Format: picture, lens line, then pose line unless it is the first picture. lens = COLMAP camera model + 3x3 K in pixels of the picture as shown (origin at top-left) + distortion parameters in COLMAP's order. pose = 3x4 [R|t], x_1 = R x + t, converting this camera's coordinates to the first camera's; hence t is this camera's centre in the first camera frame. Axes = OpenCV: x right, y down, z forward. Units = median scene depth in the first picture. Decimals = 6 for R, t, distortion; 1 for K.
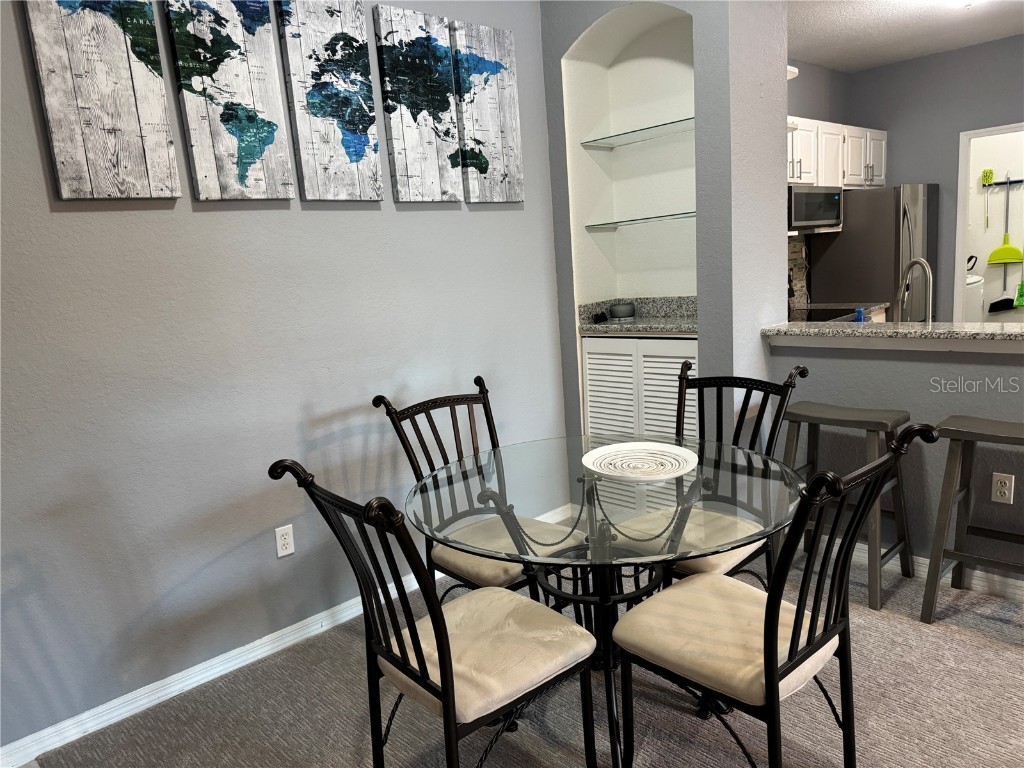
lens RADIAL K [[716.4, 0, 502.8], [0, 716.4, 386.3], [0, 0, 1]] dist [0.086998, -0.111264]
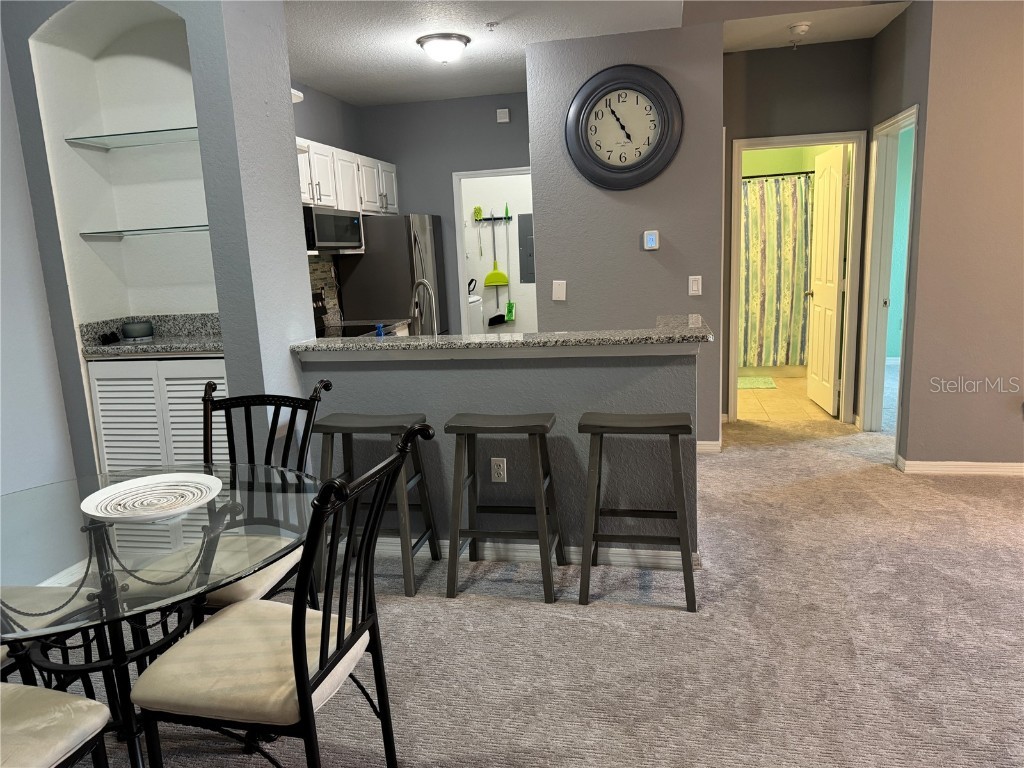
lens RADIAL K [[716.4, 0, 502.8], [0, 716.4, 386.3], [0, 0, 1]] dist [0.086998, -0.111264]
pose [[0.831082, -0.067041, 0.552095, 0.045092], [0.080751, 0.996734, -0.000523, 0.002204], [-0.550257, 0.045017, 0.833781, -0.002763]]
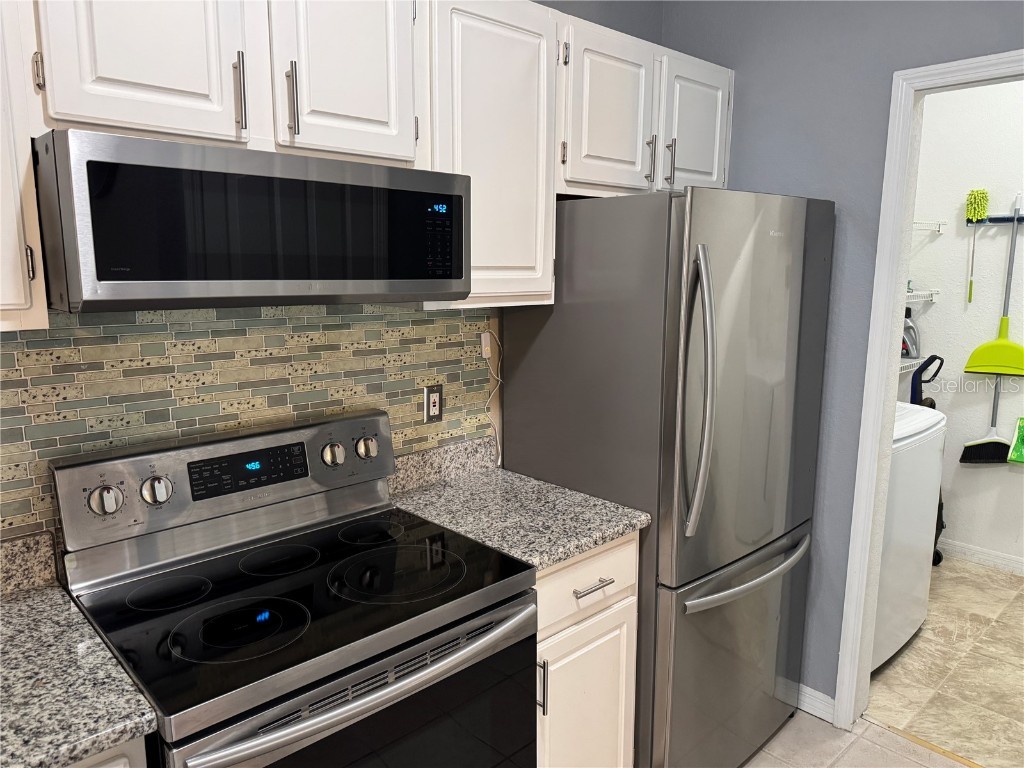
lens RADIAL K [[717.8, 0, 515.3], [0, 717.8, 383.2], [0, 0, 1]] dist [0.084760, -0.113537]
pose [[0.996531, 0.083178, 0.002681, 0.637009], [-0.083152, 0.996500, -0.008516, -0.237542], [-0.003380, 0.008263, 0.999960, 0.884920]]
